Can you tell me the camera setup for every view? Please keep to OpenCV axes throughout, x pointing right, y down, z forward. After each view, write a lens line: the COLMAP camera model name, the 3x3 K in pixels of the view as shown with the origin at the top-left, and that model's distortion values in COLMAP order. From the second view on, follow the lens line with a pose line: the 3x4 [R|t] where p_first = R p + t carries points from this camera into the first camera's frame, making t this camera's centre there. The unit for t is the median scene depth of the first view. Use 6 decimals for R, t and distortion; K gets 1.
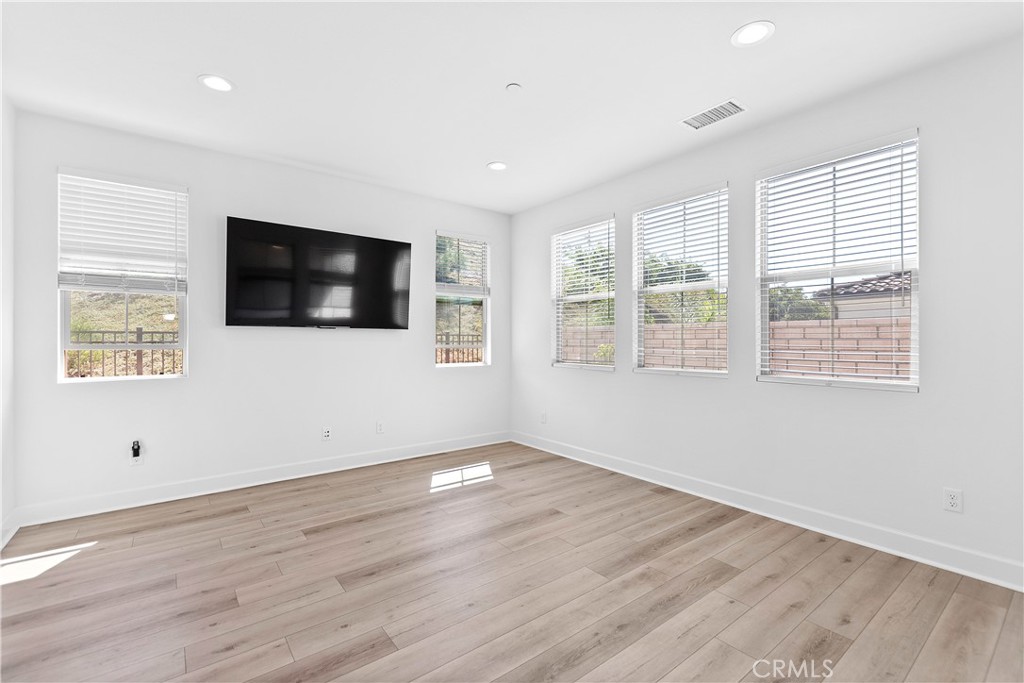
lens RADIAL K [[448.0, 0, 512.0], [0, 448.0, 341.5], [0, 0, 1]] dist [-0.000487, -0.000088]
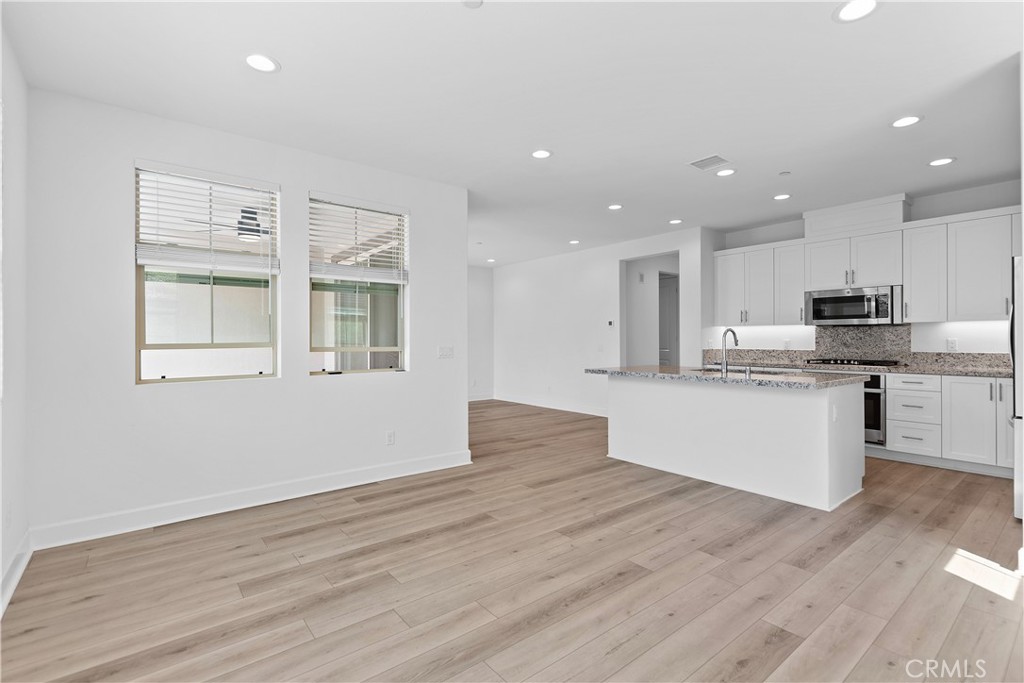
lens RADIAL K [[467.8, 0, 507.8], [0, 467.8, 337.6], [0, 0, 1]] dist [0.000731, -0.004780]
pose [[-0.999969, 0.001903, -0.007631, -0.035909], [0.001906, 0.999998, -0.000291, -0.007155], [0.007630, -0.000305, -0.999971, 1.345872]]
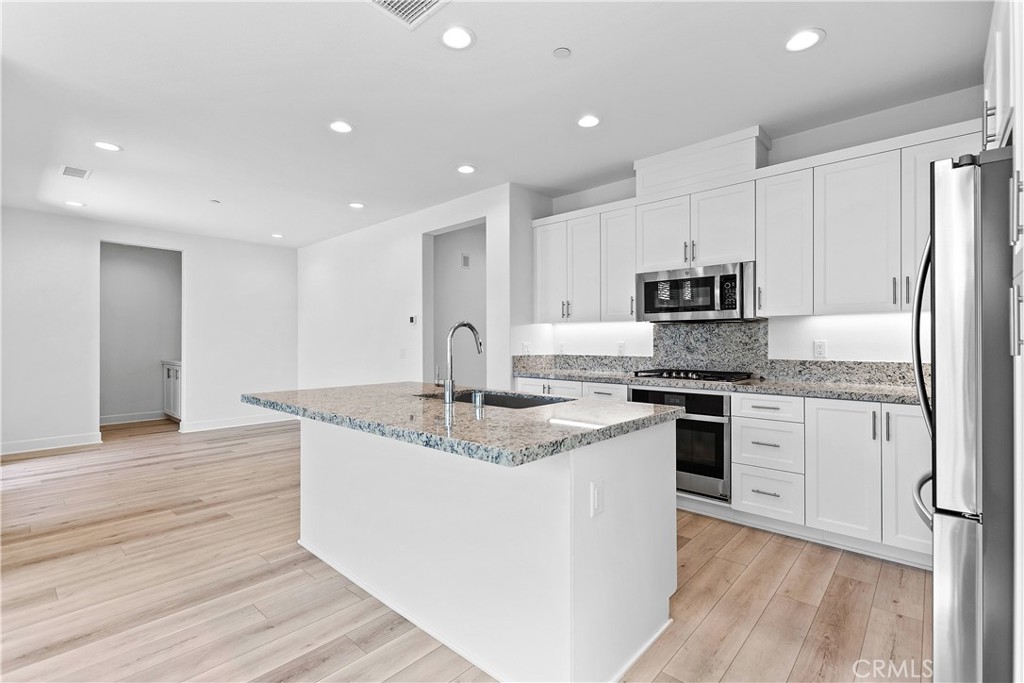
lens RADIAL K [[463.4, 0, 512.2], [0, 463.4, 339.0], [0, 0, 1]] dist [0.001896, -0.000298]
pose [[-0.984473, 0.000330, -0.175536, -0.565432], [0.000764, 0.999997, -0.002410, -0.003421], [0.175535, -0.002507, -0.984470, 0.809524]]
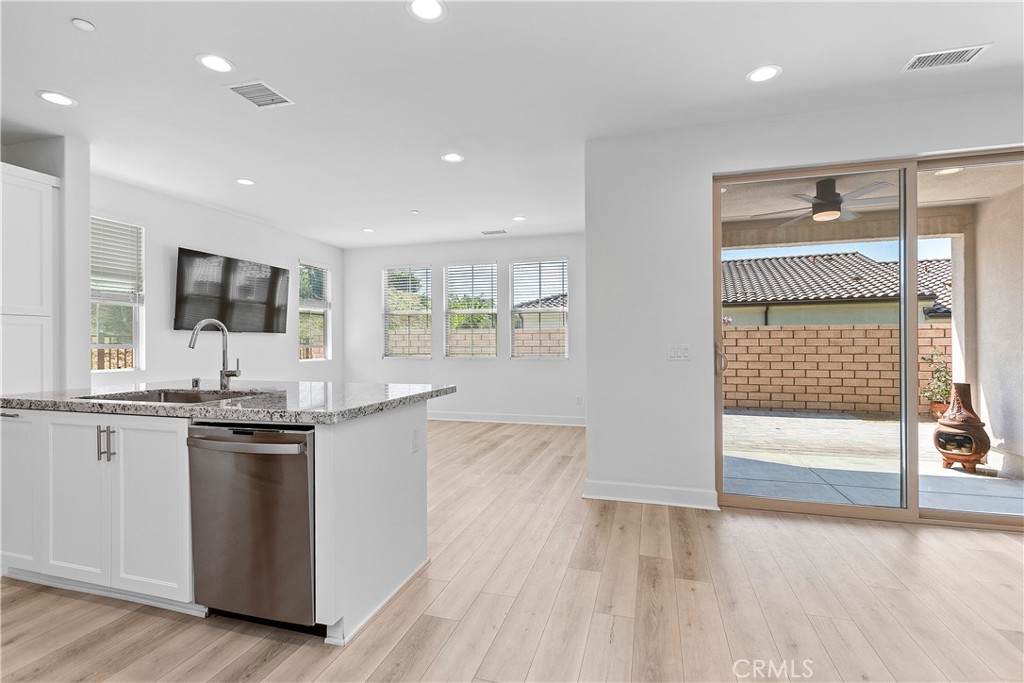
lens RADIAL K [[475.9, 0, 516.4], [0, 475.9, 340.0], [0, 0, 1]] dist [0.018907, -0.009398]
pose [[0.805361, -0.001787, 0.592782, -0.671770], [0.007280, 0.999950, -0.006876, 0.010448], [-0.592740, 0.009853, 0.805334, -0.724389]]
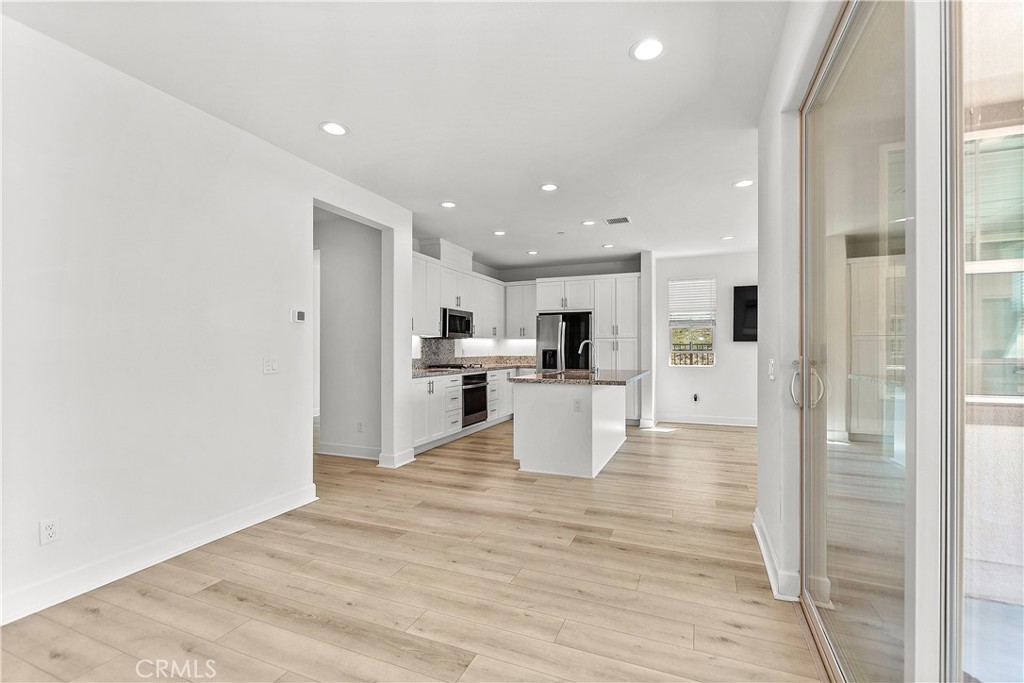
lens RADIAL K [[441.7, 0, 516.6], [0, 441.7, 348.4], [0, 0, 1]] dist [0.001463, -0.000287]
pose [[0.501660, -0.000234, -0.865065, 0.575745], [-0.003198, 0.999993, -0.002125, 0.001292], [0.865059, 0.003832, 0.501656, -0.815947]]
